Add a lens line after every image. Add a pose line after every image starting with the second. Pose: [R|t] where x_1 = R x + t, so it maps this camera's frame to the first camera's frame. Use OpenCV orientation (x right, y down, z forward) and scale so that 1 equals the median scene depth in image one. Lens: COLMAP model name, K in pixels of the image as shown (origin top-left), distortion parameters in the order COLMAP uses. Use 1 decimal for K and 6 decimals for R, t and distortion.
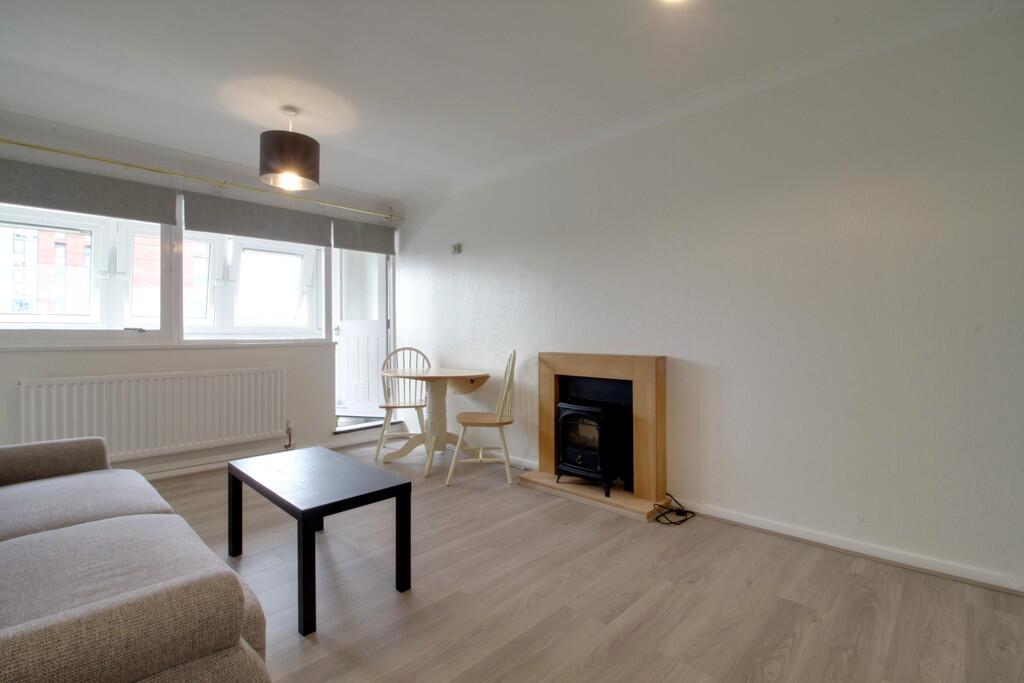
lens RADIAL K [[477.0, 0, 518.5], [0, 477.0, 331.8], [0, 0, 1]] dist [-0.001981, -0.017340]
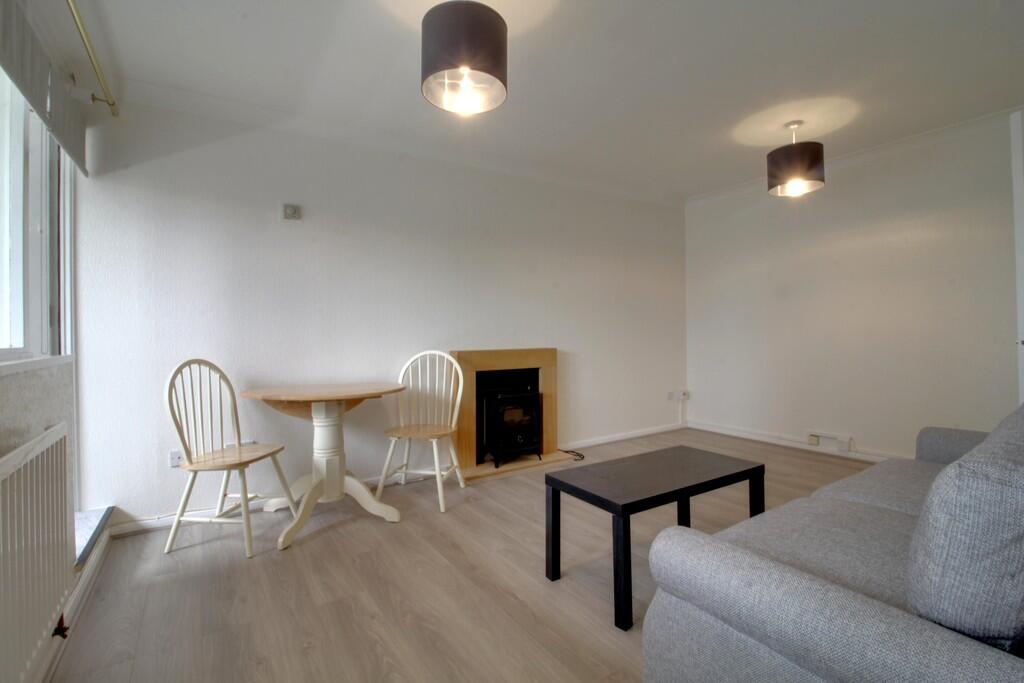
lens RADIAL K [[477.0, 0, 518.5], [0, 477.0, 331.8], [0, 0, 1]] dist [-0.001981, -0.017340]
pose [[0.213291, -0.006516, 0.976967, -0.938360], [-0.000371, 0.999977, 0.006751, -0.006242], [-0.976989, -0.001802, 0.213284, 0.679726]]
